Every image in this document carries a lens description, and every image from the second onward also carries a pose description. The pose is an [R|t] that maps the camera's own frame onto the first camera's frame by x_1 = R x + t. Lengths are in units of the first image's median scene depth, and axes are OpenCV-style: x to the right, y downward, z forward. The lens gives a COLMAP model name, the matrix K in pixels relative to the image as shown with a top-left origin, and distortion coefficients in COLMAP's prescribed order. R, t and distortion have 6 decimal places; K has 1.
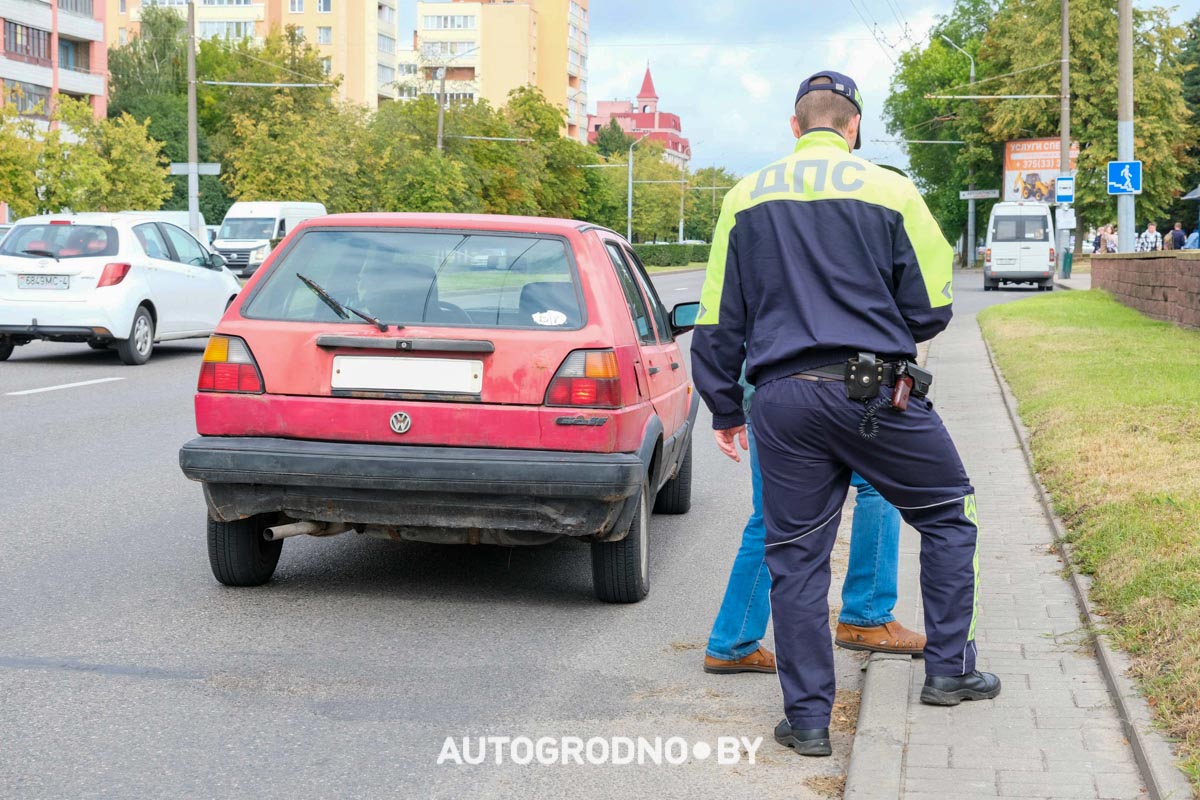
lens RADIAL K [[2023.9, 0, 580.3], [0, 2023.9, 398.1], [0, 0, 1]] dist [0.098588, 0.015922]
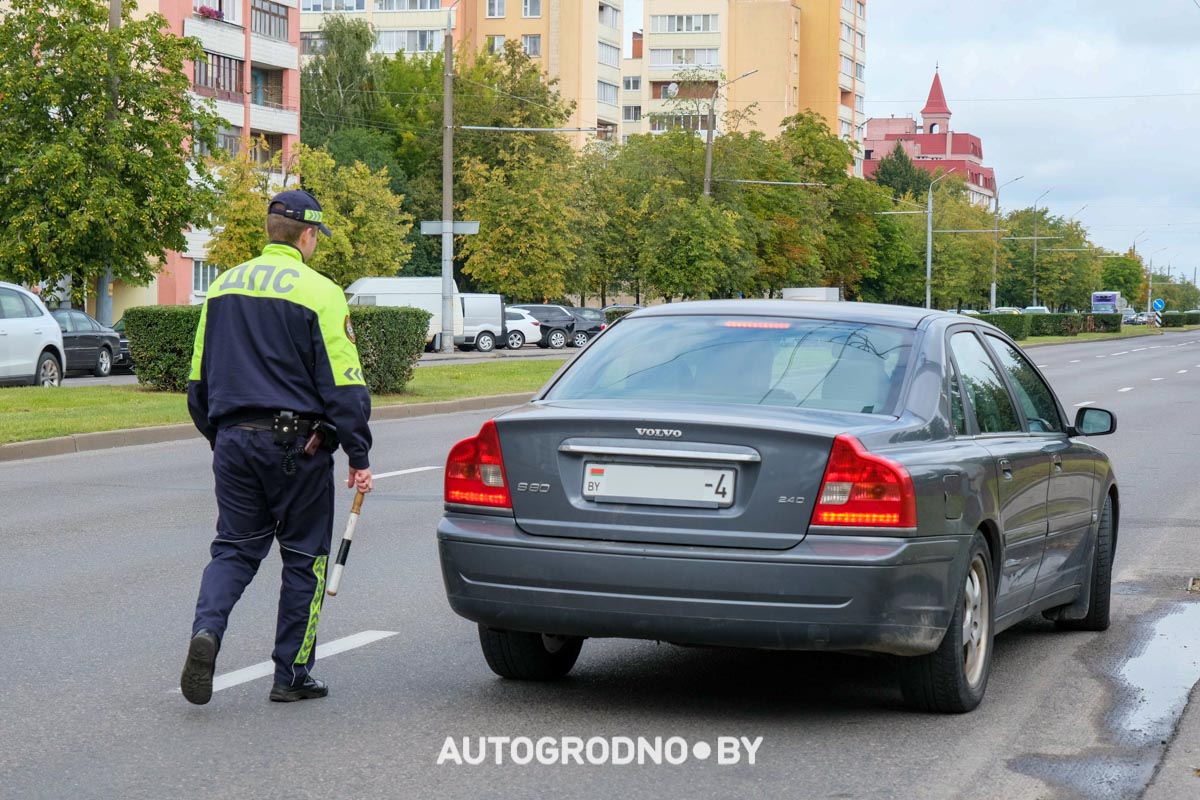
lens RADIAL K [[2847.4, 0, 600.0], [0, 2847.4, 400.0], [0, 0, 1]] dist [0.055283, 0.870091]
pose [[0.996811, 0.000517, -0.079794, -0.021625], [-0.004102, 0.998989, -0.044772, 0.008813], [0.079690, 0.044957, 0.995805, -0.125531]]
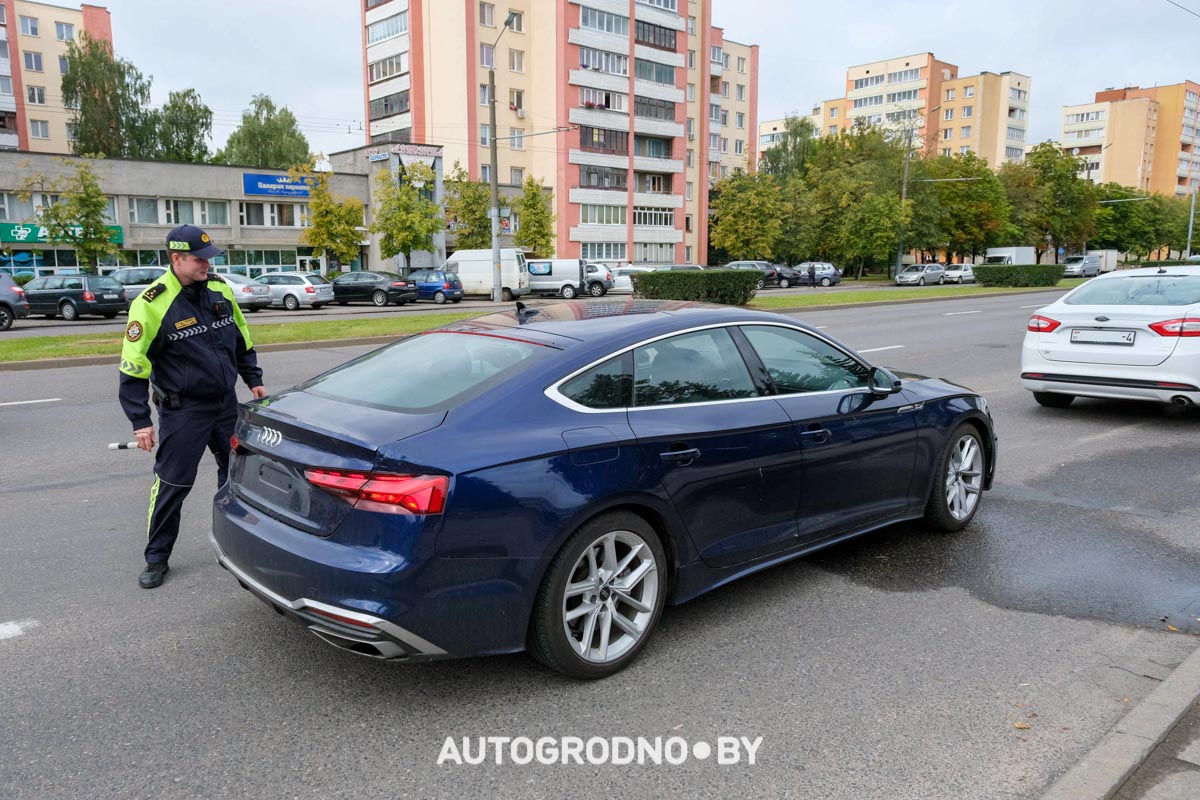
lens RADIAL K [[906.2, 0, 572.4], [0, 906.2, 386.4], [0, 0, 1]] dist [0.000728, 0.043088]
pose [[0.792730, 0.059438, -0.606668, 0.121037], [-0.025183, 0.997578, 0.064830, -0.031569], [0.609053, -0.036115, 0.792307, 0.410837]]
